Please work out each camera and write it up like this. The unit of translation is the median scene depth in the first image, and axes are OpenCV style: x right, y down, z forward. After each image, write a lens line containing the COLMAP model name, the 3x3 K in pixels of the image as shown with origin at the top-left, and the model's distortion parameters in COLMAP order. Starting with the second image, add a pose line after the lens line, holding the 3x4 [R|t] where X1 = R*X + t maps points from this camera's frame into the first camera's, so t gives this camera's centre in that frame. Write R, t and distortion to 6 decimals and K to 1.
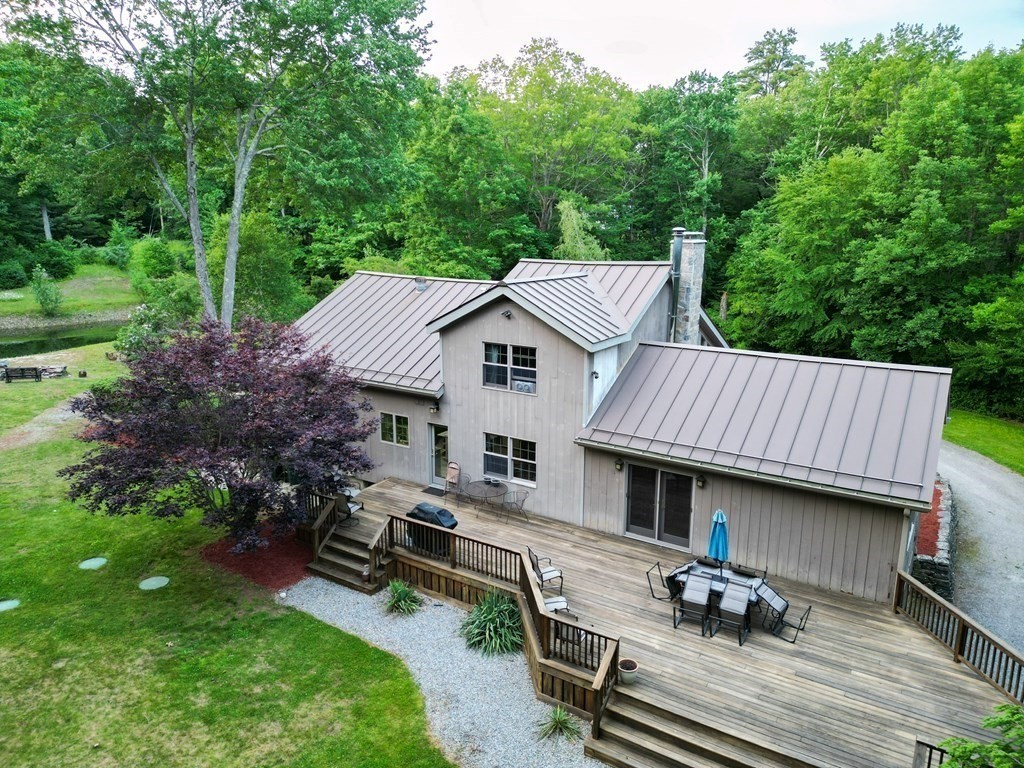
lens RADIAL K [[708.6, 0, 516.7], [0, 708.6, 381.0], [0, 0, 1]] dist [0.059311, -0.042432]
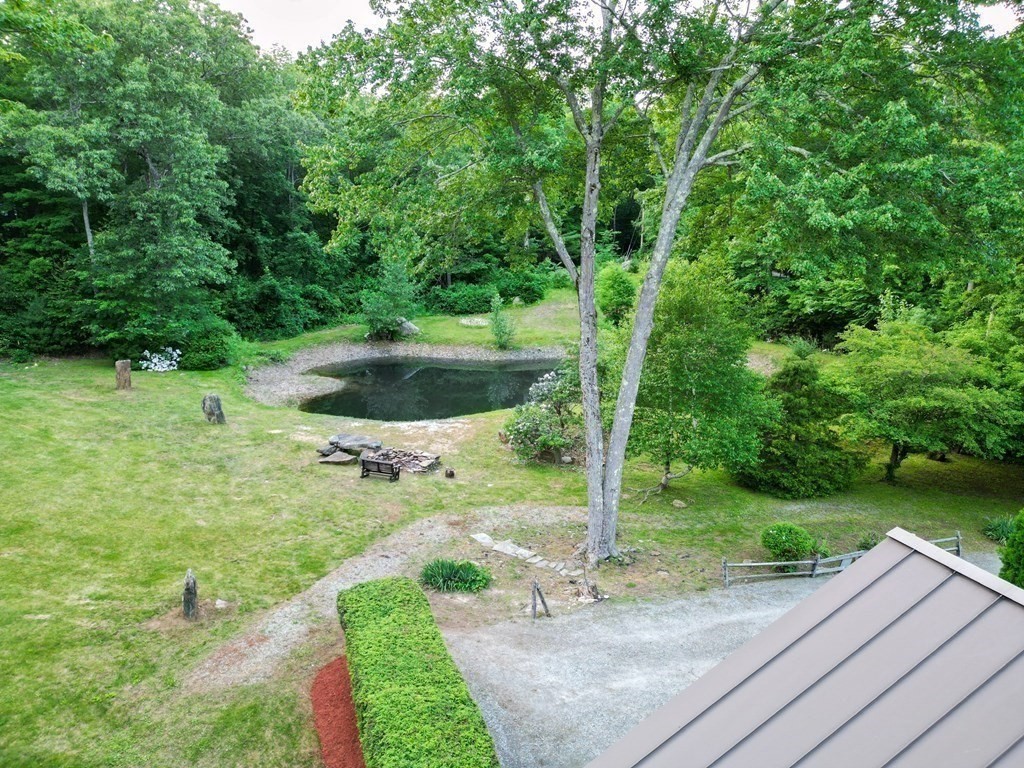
lens RADIAL K [[708.6, 0, 516.7], [0, 708.6, 381.0], [0, 0, 1]] dist [0.059311, -0.042432]
pose [[0.791648, 0.130386, -0.596902, -0.133179], [-0.135043, 0.990142, 0.037183, -0.155379], [0.595866, 0.051171, 0.801452, 0.492145]]
